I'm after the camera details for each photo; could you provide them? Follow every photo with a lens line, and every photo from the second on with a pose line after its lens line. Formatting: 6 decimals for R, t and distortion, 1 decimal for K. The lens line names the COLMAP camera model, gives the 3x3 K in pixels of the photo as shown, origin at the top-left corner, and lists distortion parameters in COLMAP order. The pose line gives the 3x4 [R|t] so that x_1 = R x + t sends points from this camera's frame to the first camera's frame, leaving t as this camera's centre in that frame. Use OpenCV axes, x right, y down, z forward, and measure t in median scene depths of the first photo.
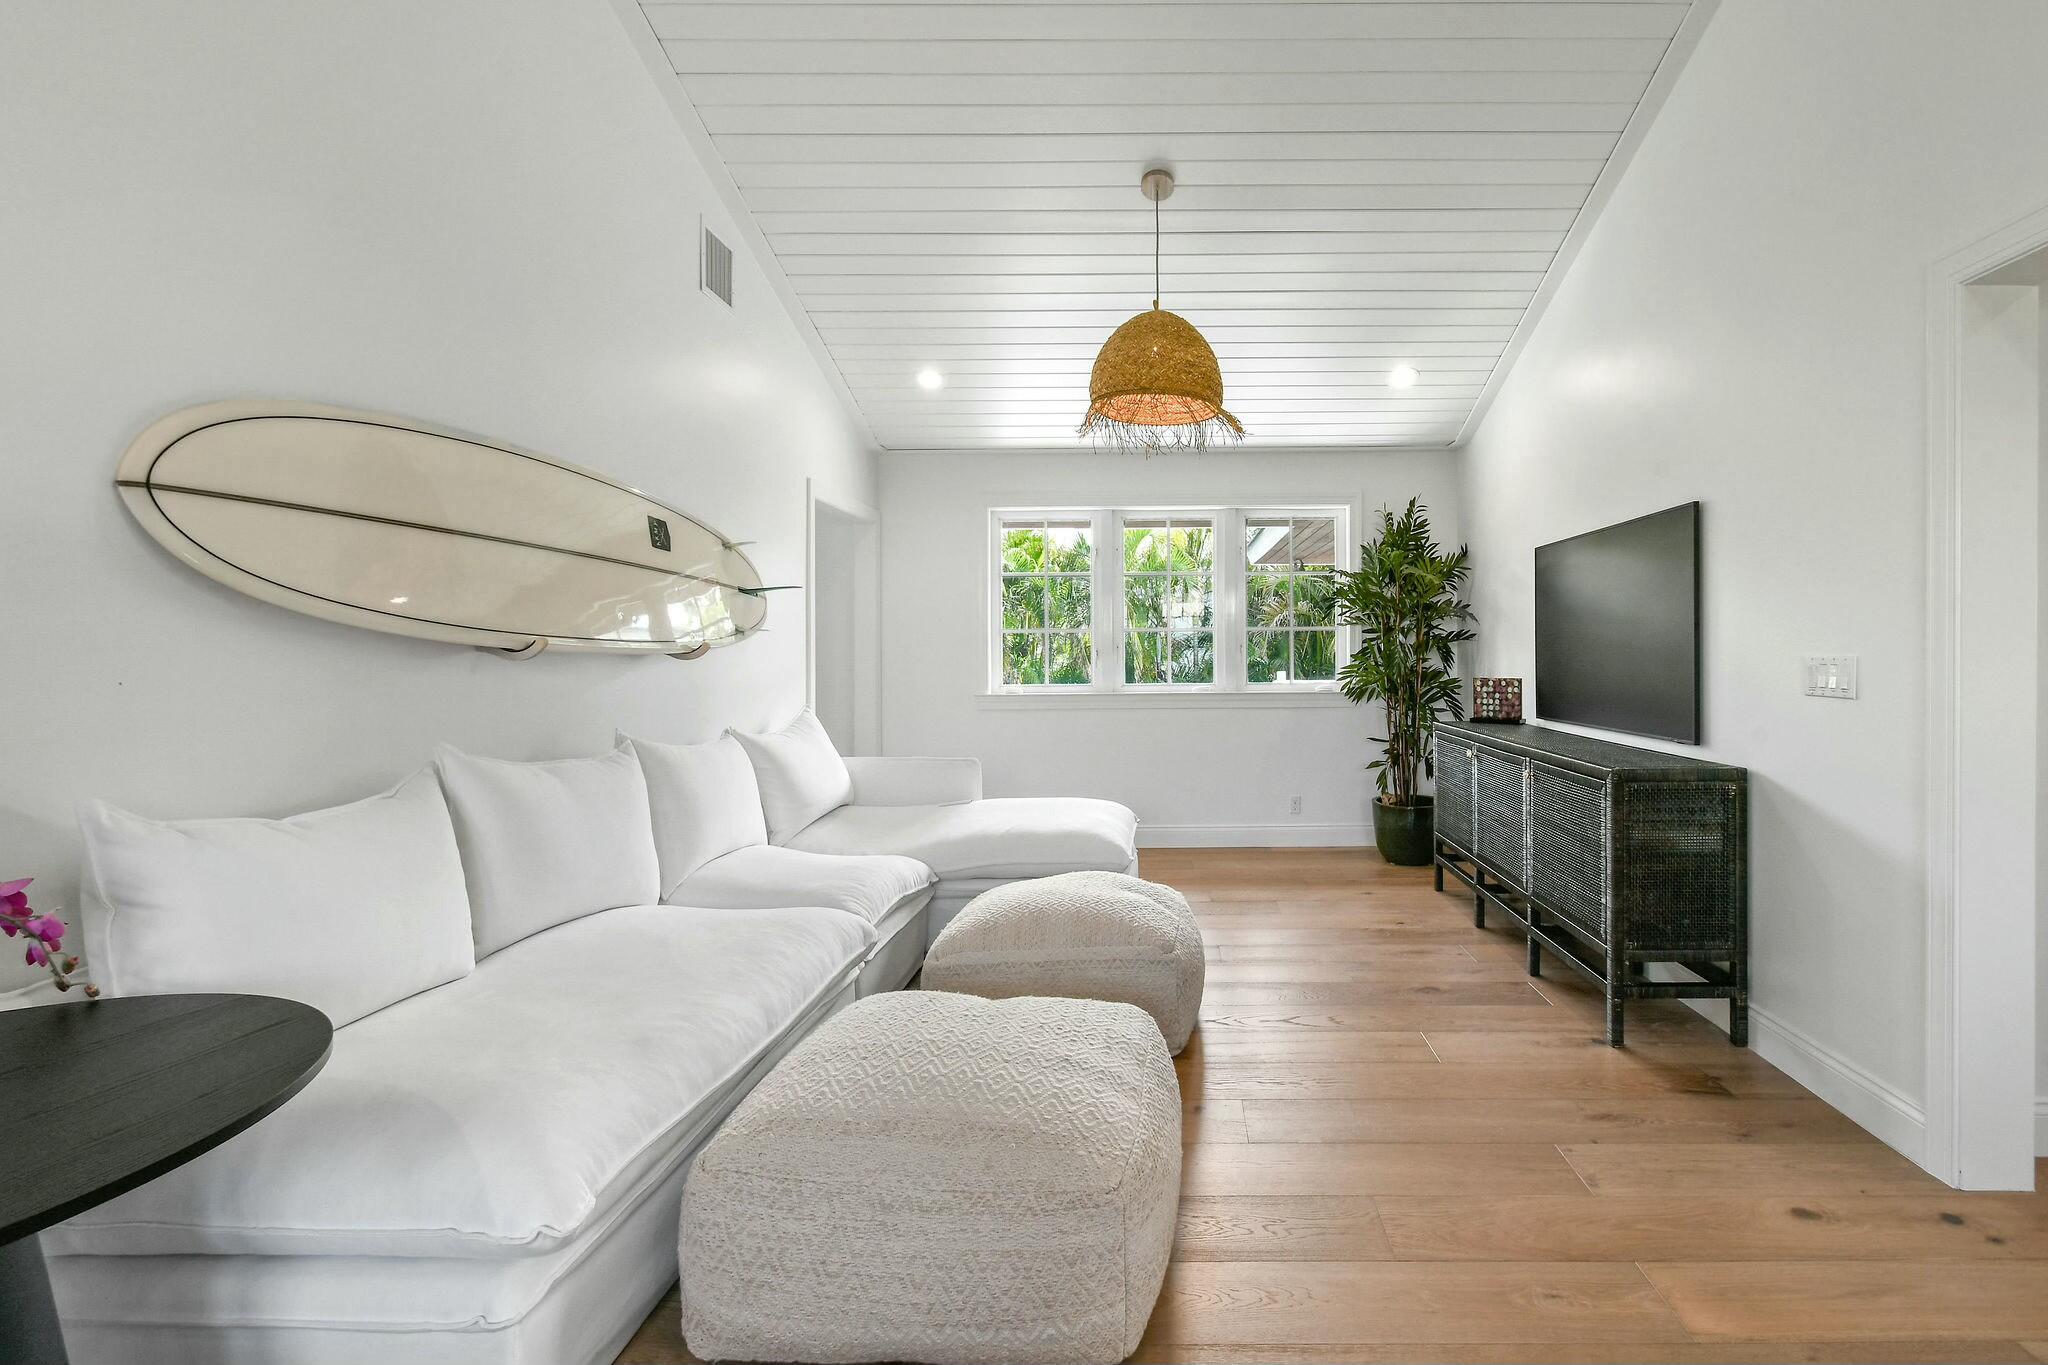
lens RADIAL K [[983.9, 0, 1023.7], [0, 983.9, 667.4], [0, 0, 1]] dist [0.003427, 0.000690]
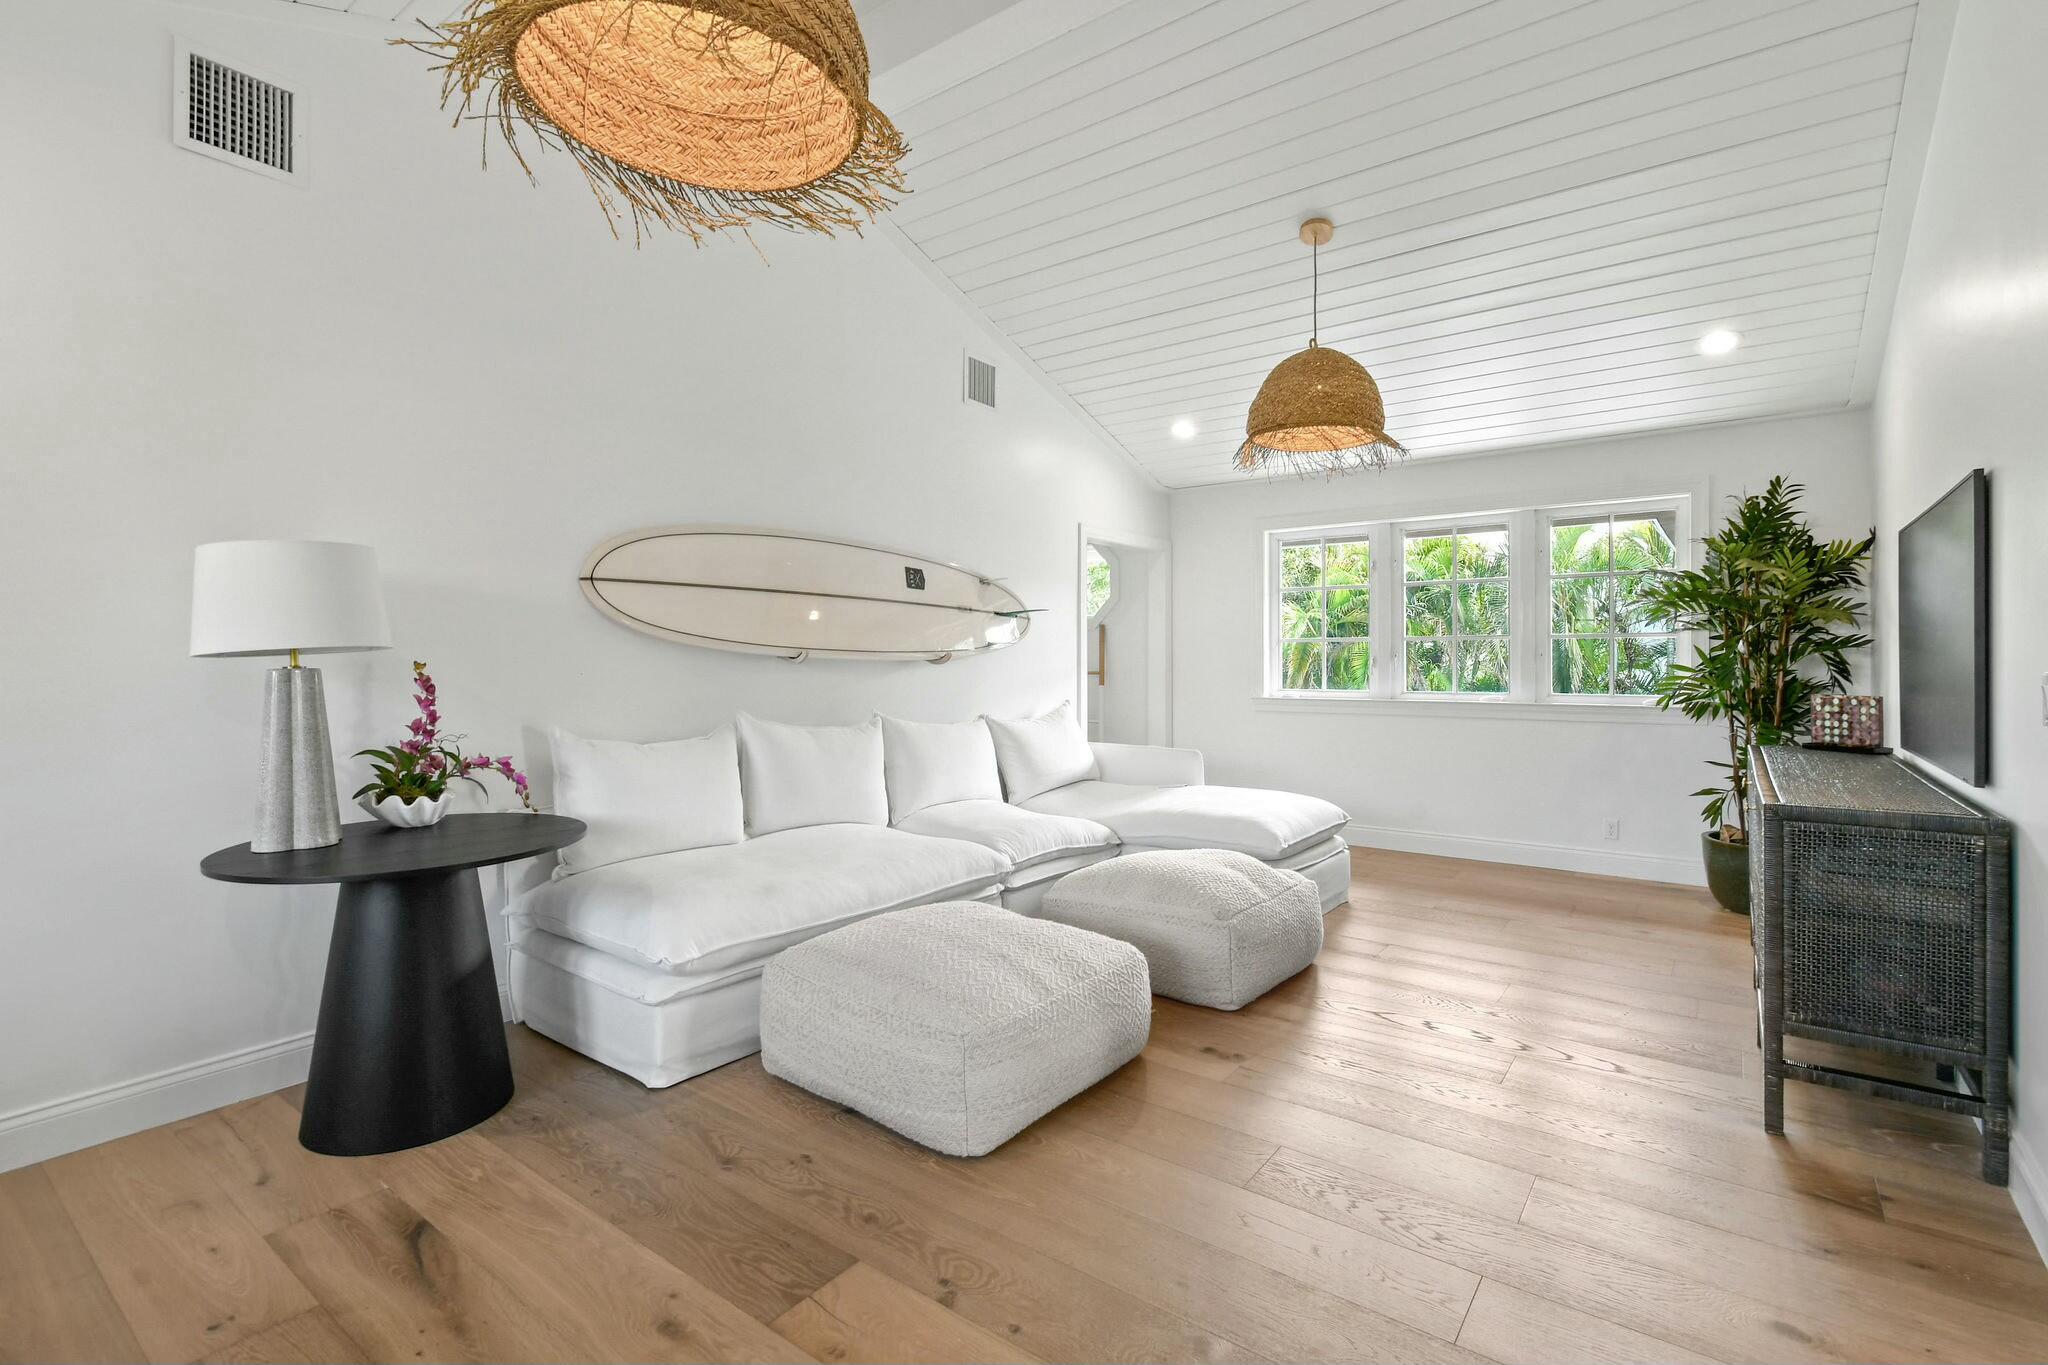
lens RADIAL K [[929.1, 0, 1017.5], [0, 929.1, 675.4], [0, 0, 1]] dist [0.001493, -0.000020]
pose [[0.804954, 0.015468, -0.593136, 0.464140], [-0.012803, 0.999880, 0.008700, -0.004184], [0.593199, 0.000591, 0.805055, -0.021348]]
